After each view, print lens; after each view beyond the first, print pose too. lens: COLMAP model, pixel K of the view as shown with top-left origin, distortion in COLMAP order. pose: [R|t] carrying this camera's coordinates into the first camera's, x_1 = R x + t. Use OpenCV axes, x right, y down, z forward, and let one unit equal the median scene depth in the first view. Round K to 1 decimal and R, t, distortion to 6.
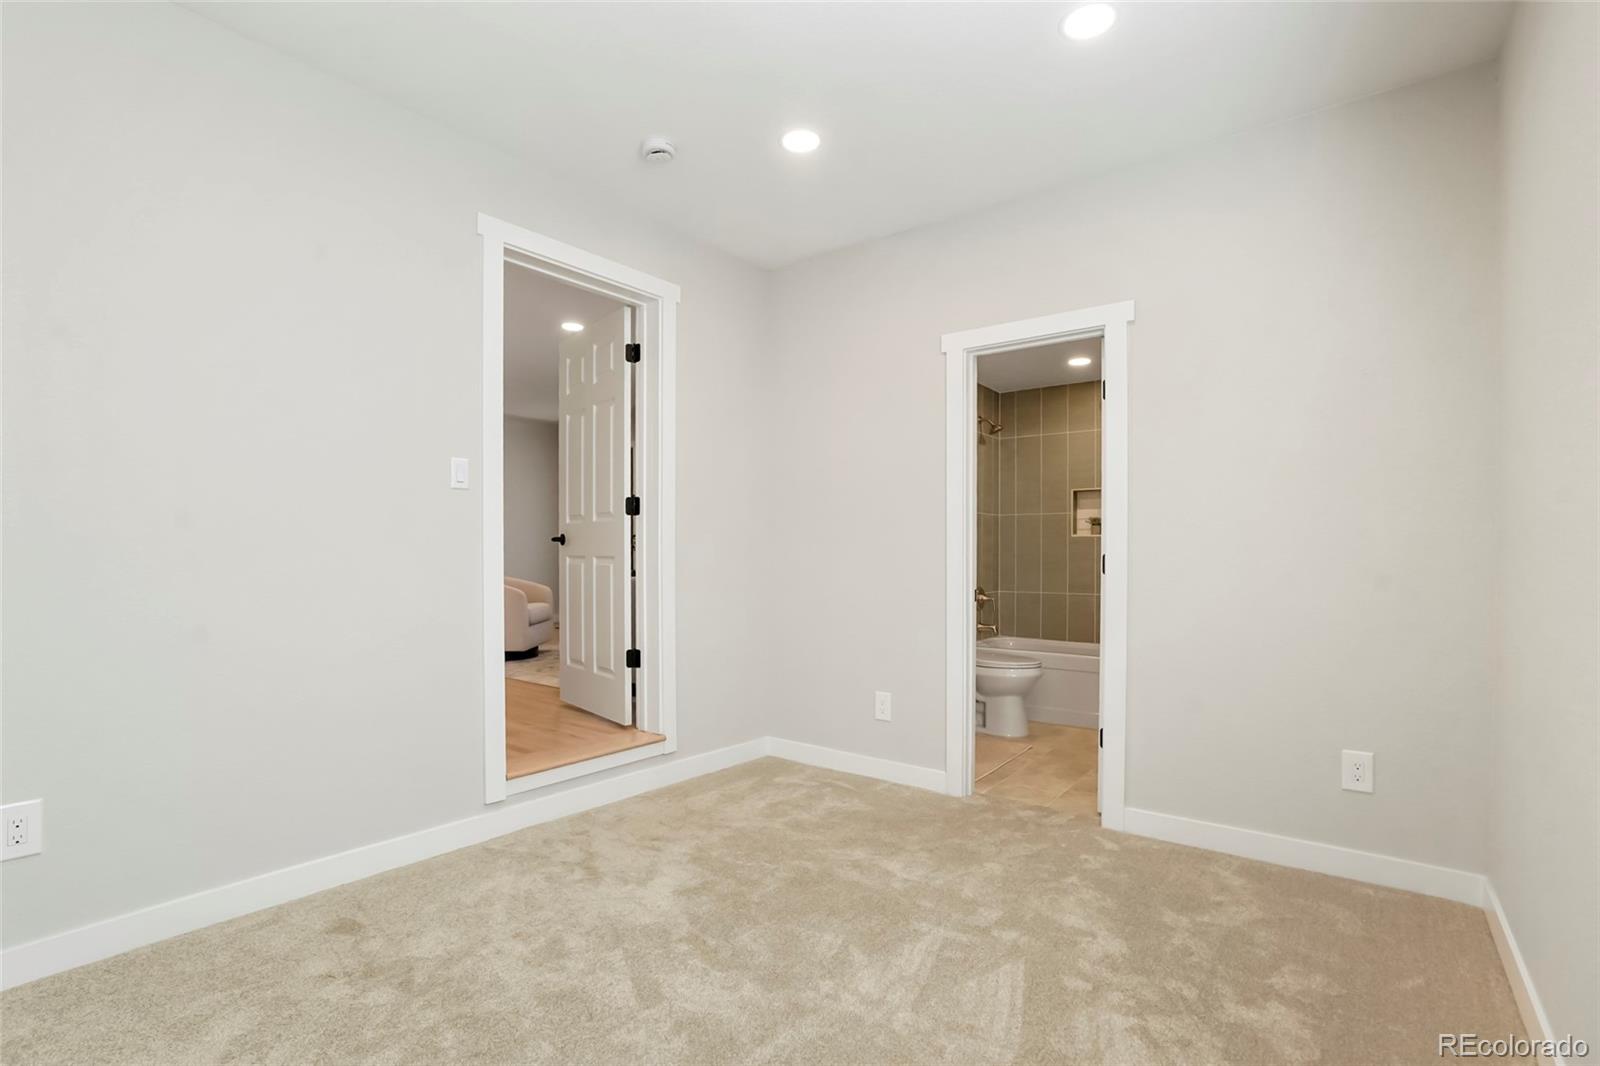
lens RADIAL K [[731.0, 0, 811.7], [0, 731.0, 557.8], [0, 0, 1]] dist [-0.021117, 0.001092]
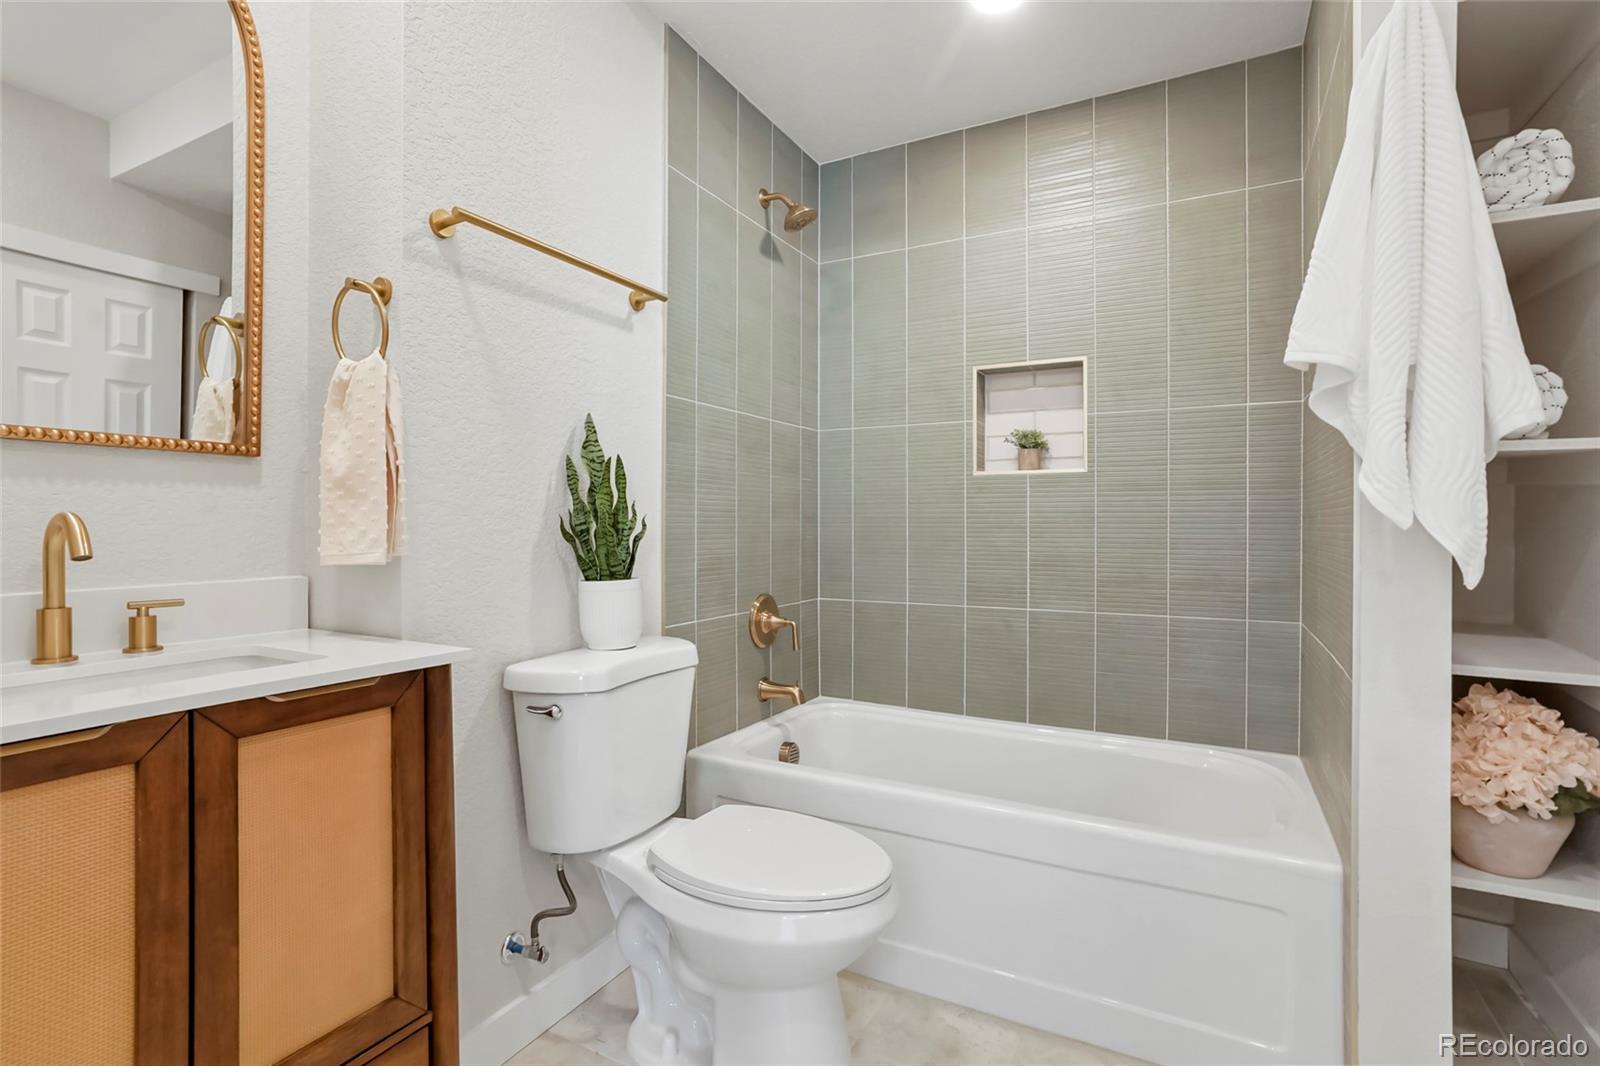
lens RADIAL K [[782.8, 0, 802.8], [0, 782.8, 536.9], [0, 0, 1]] dist [-0.018794, 0.001992]
pose [[0.988239, -0.003600, 0.152878, 0.299742], [0.002067, 0.999946, 0.010184, 0.003772], [-0.152906, -0.009749, 0.988193, 0.901349]]
